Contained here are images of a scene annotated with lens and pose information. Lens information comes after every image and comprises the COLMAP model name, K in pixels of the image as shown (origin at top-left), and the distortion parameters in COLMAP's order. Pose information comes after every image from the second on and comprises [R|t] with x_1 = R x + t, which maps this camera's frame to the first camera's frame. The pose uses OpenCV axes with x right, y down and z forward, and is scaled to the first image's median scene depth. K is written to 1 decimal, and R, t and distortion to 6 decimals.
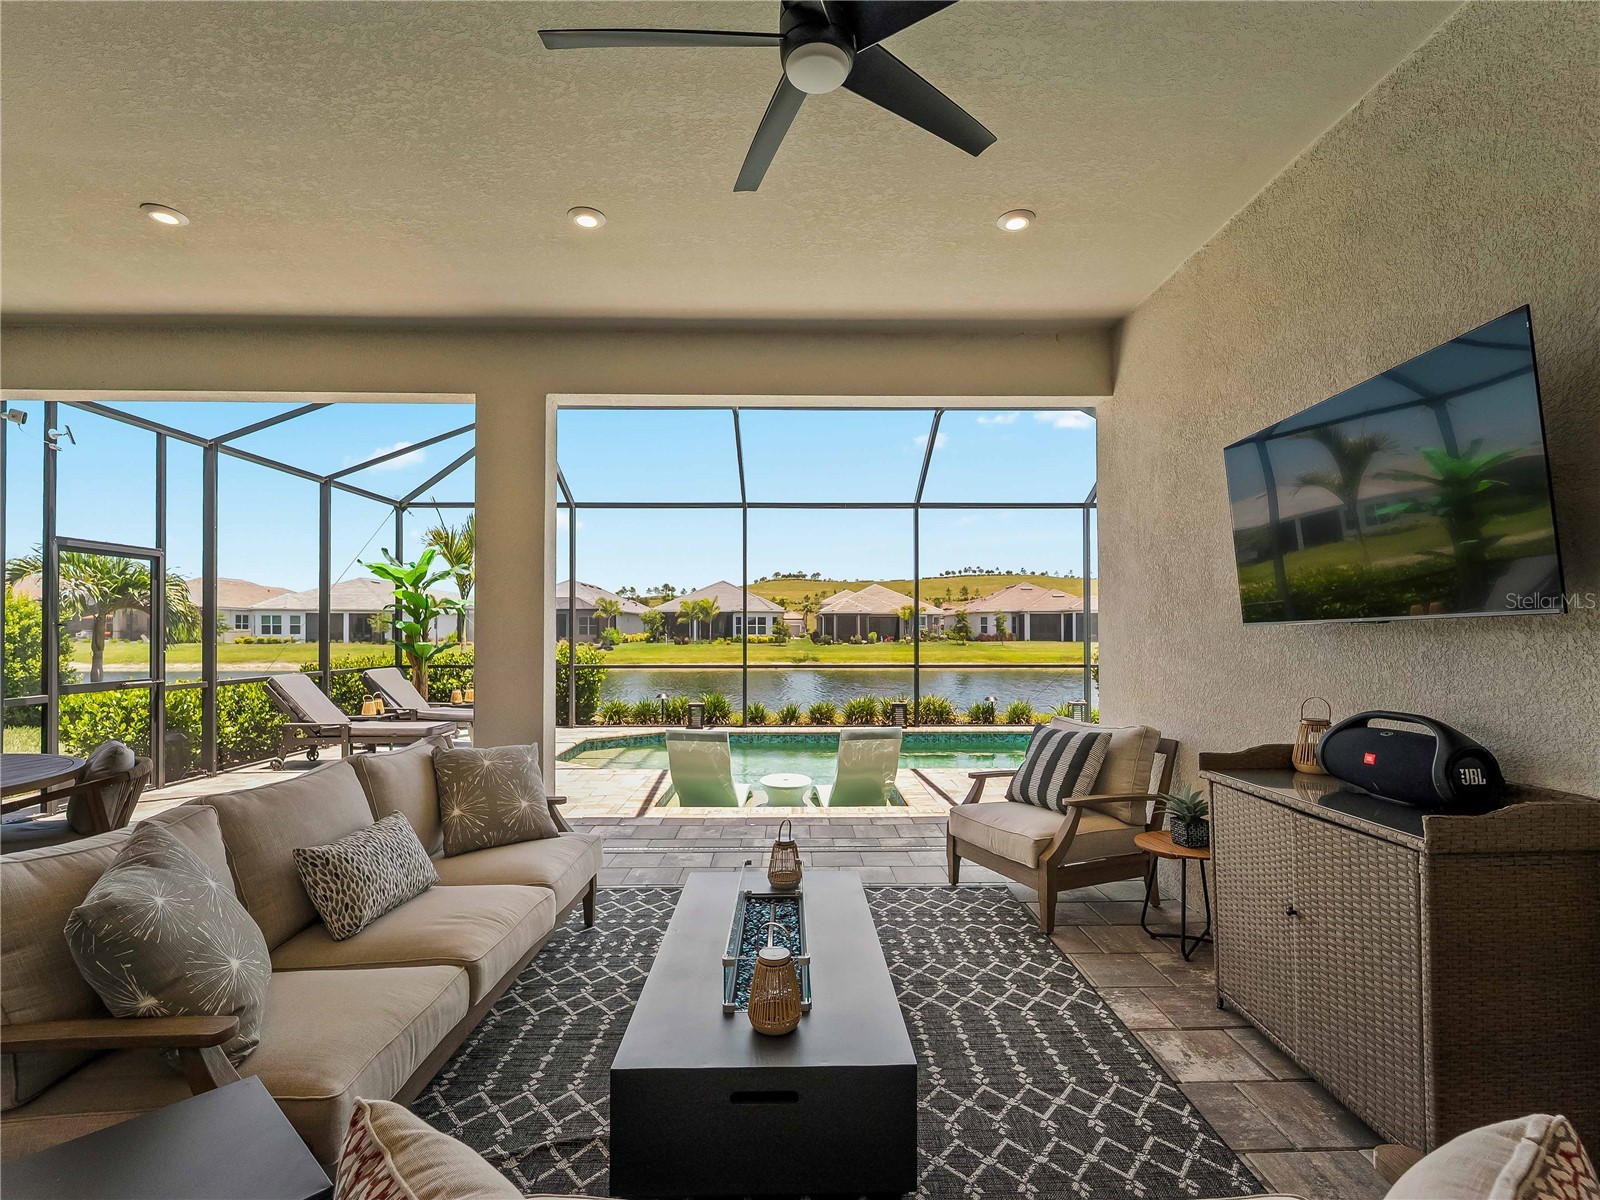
lens RADIAL K [[732.6, 0, 806.1], [0, 732.6, 614.0], [0, 0, 1]] dist [-0.002896, -0.001528]
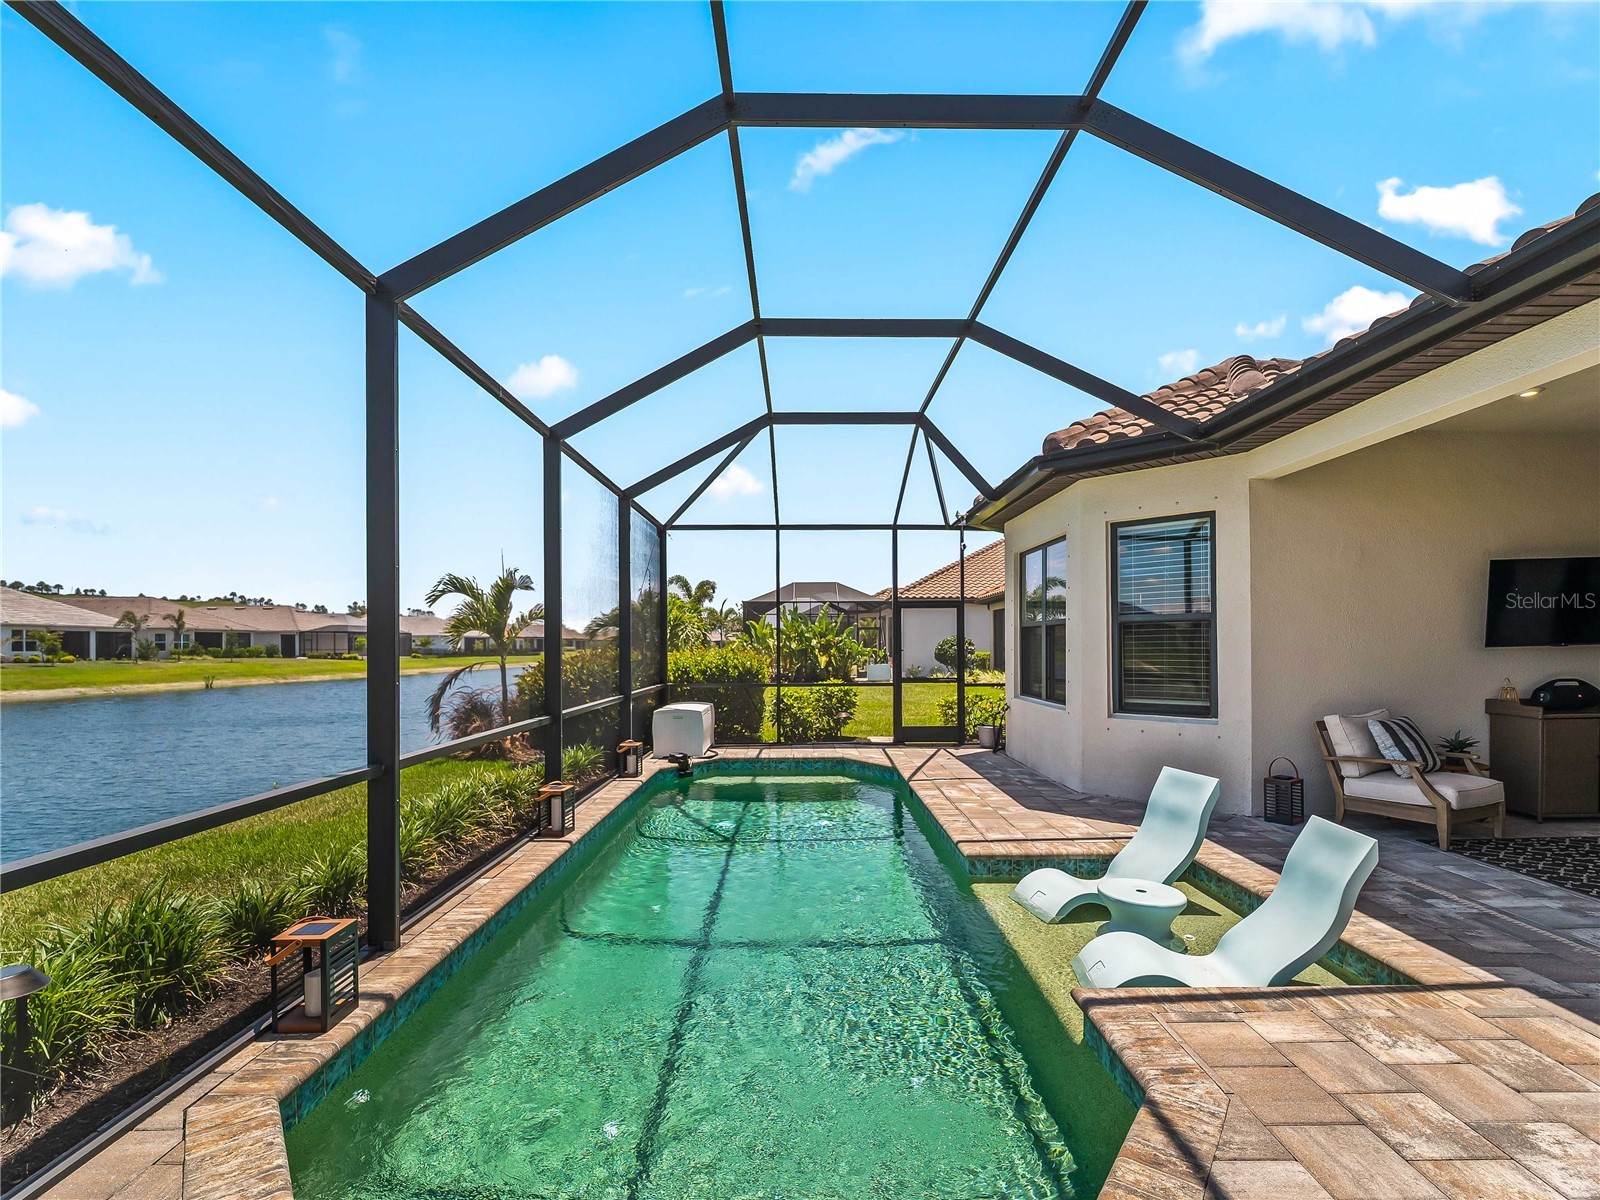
lens RADIAL K [[729.6, 0, 800.6], [0, 729.6, 634.0], [0, 0, 1]] dist [-0.001722, -0.000441]
pose [[0.033829, 0.008978, 0.999387, -0.499346], [-0.013802, 0.999868, -0.008515, 0.007197], [-0.999332, -0.013505, 0.033948, 0.936468]]
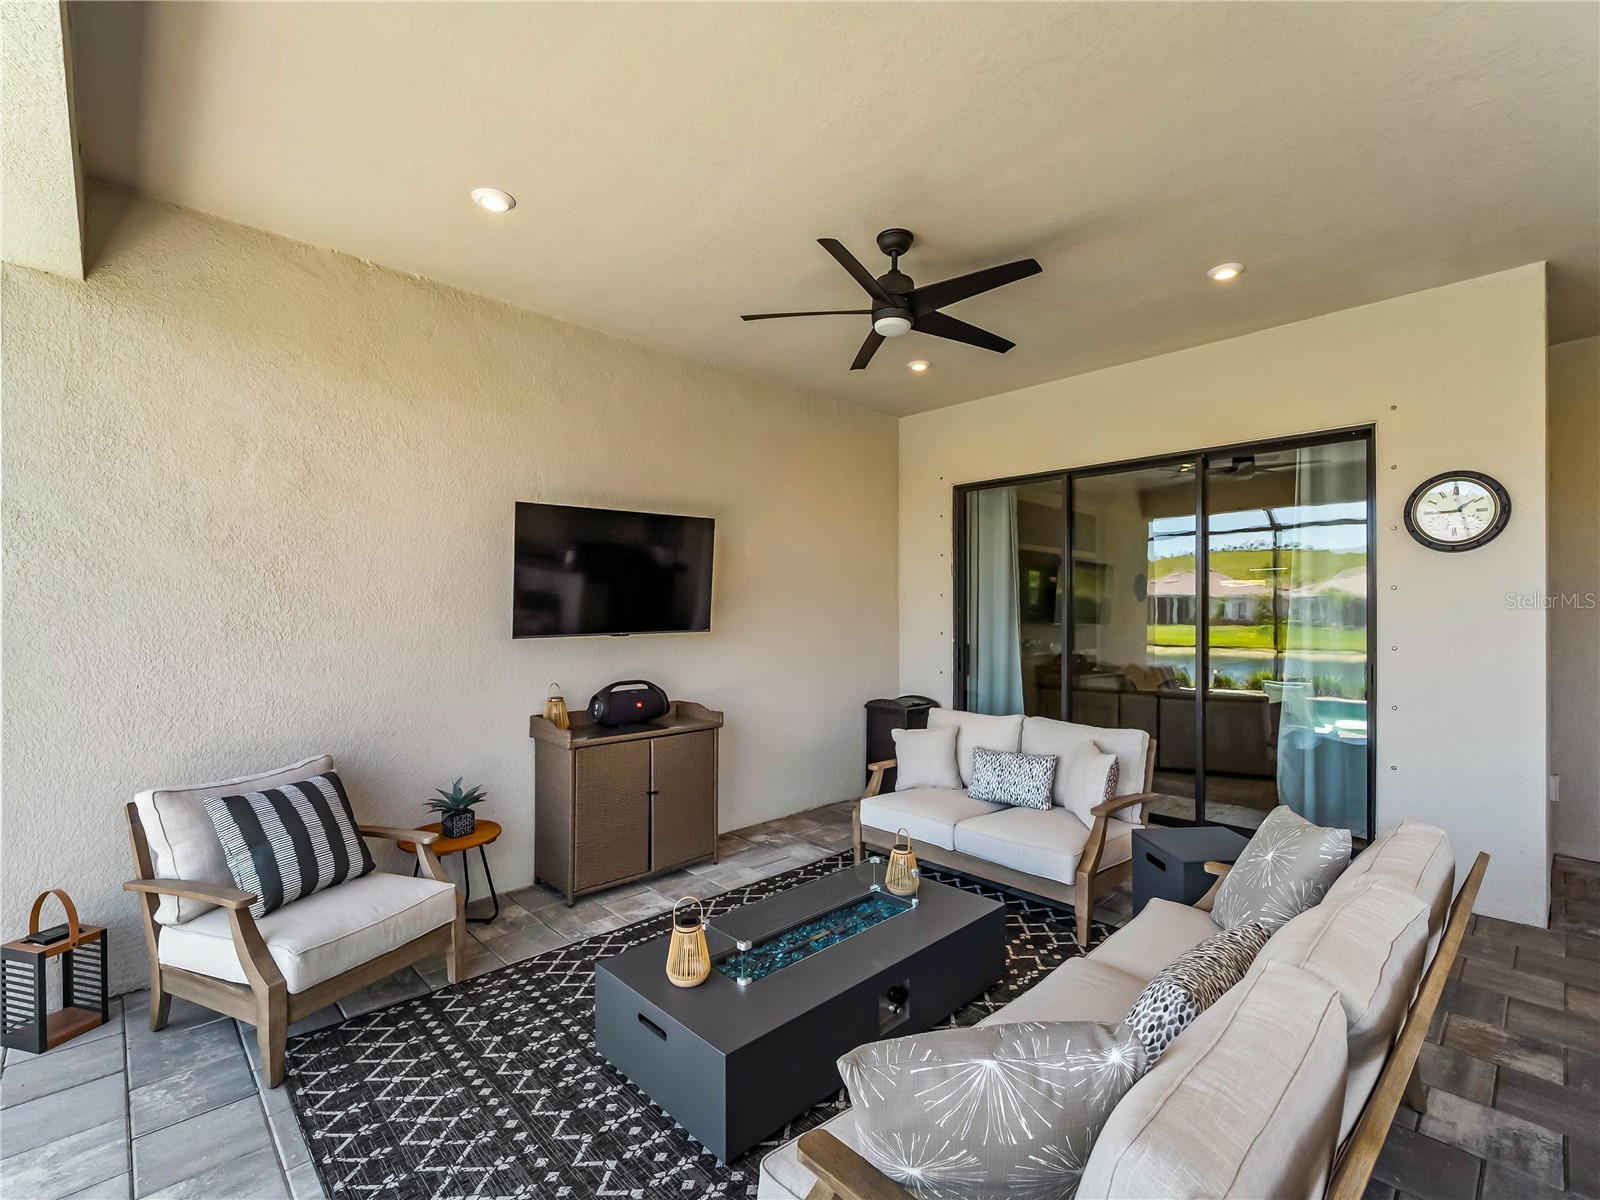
lens RADIAL K [[732.6, 0, 806.1], [0, 732.6, 614.0], [0, 0, 1]] dist [-0.002896, -0.001528]
pose [[-0.678873, -0.002293, 0.734252, -0.236992], [-0.020049, 0.999680, -0.015415, -0.006098], [-0.733982, -0.025186, -0.678702, 0.492719]]
